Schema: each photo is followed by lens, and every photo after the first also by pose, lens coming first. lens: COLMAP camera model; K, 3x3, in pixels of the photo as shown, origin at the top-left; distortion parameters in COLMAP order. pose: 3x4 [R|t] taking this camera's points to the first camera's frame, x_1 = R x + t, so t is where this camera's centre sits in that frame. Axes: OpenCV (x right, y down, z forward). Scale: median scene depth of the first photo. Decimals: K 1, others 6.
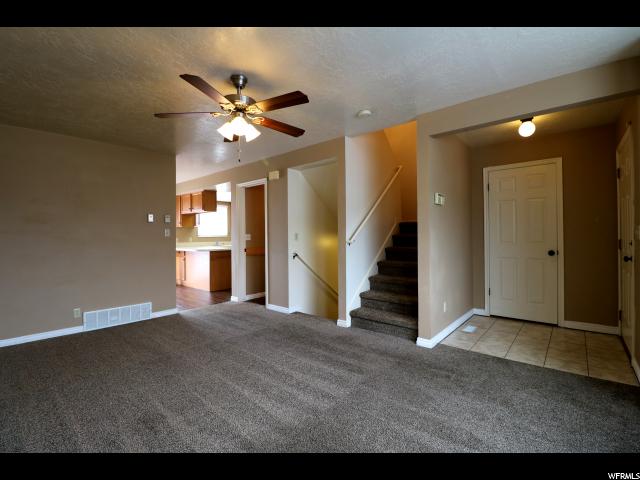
lens RADIAL K [[297.9, 0, 319.5], [0, 297.9, 236.9], [0, 0, 1]] dist [0.001924, -0.013580]
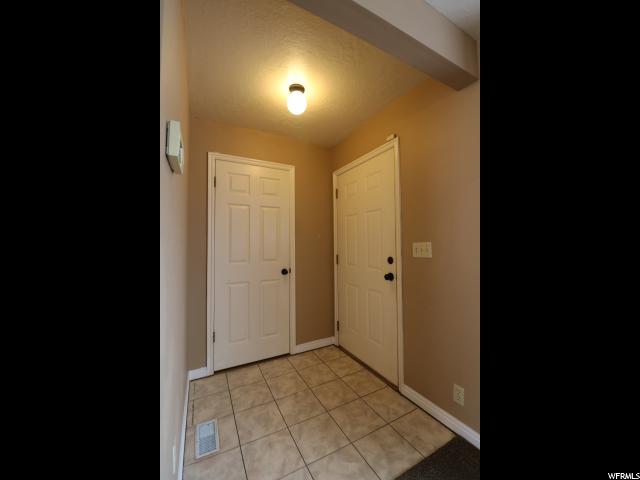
lens RADIAL K [[223.2, 0, 319.6], [0, 223.2, 236.8], [0, 0, 1]] dist [0.000314, -0.000007]
pose [[0.363735, 0.038677, 0.930699, 0.203857], [0.009618, 0.998928, -0.045271, -0.017621], [-0.931453, 0.025418, 0.362973, 0.665295]]
